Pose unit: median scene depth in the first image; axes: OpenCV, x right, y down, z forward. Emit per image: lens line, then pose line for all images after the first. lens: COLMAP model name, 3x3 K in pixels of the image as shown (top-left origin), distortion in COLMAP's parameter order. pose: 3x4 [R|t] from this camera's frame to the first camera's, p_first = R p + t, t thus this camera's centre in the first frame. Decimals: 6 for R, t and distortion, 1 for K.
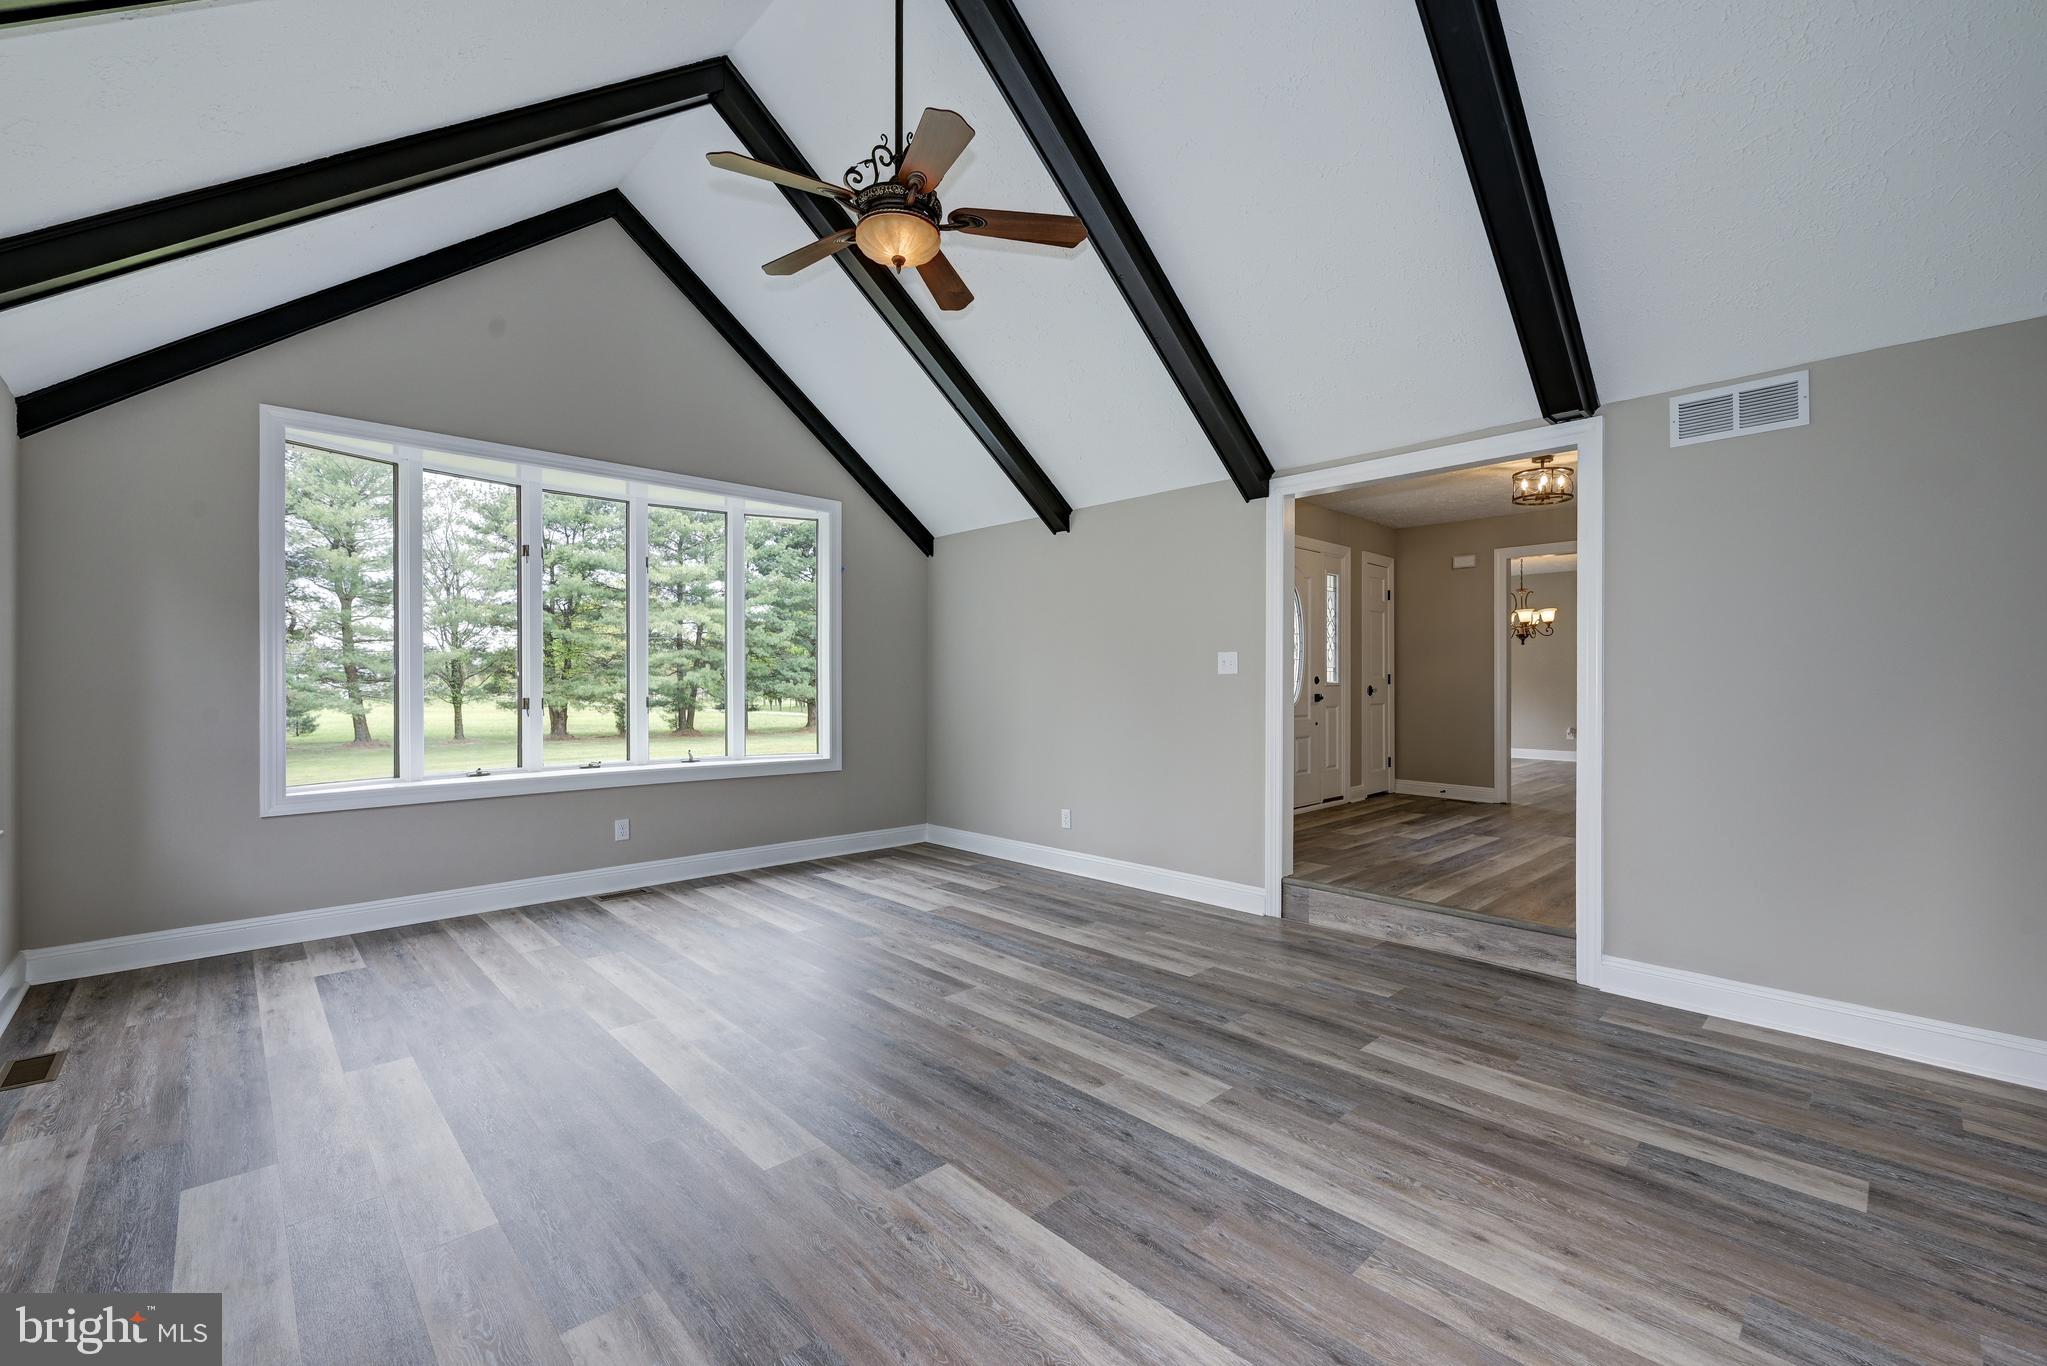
lens RADIAL K [[845.4, 0, 1017.6], [0, 845.4, 687.5], [0, 0, 1]] dist [0.000029, 0.000715]
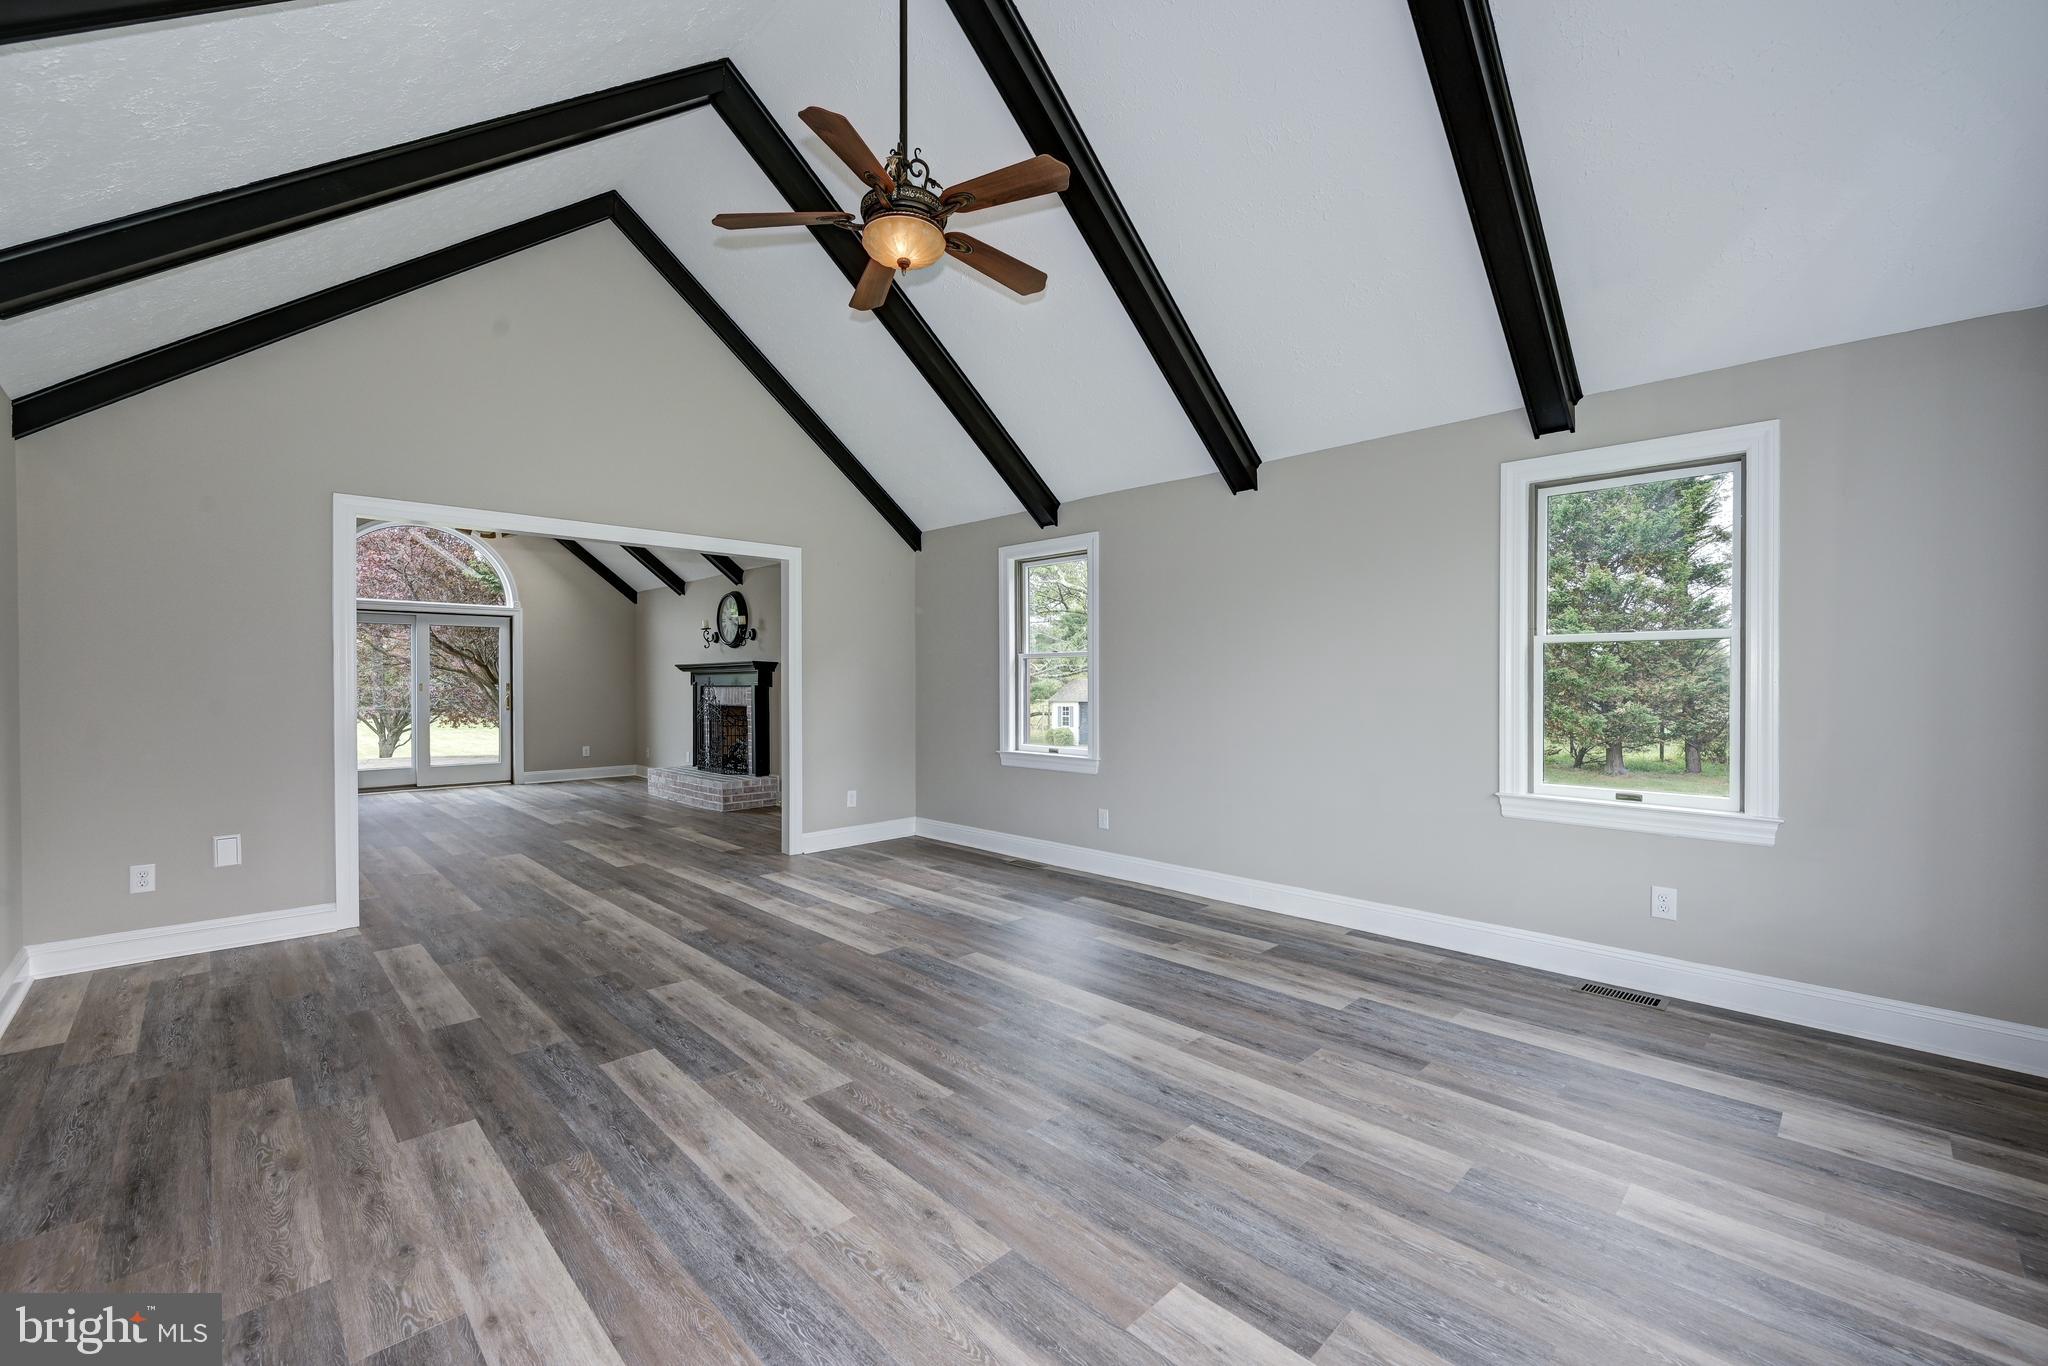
lens RADIAL K [[845.8, 0, 1023.3], [0, 845.8, 681.8], [0, 0, 1]] dist [0.000029, 0.000715]
pose [[-0.999725, 0.003596, -0.023167, -0.247049], [0.003455, 0.999975, 0.006131, -0.007572], [0.023188, 0.006050, -0.999713, 1.921888]]
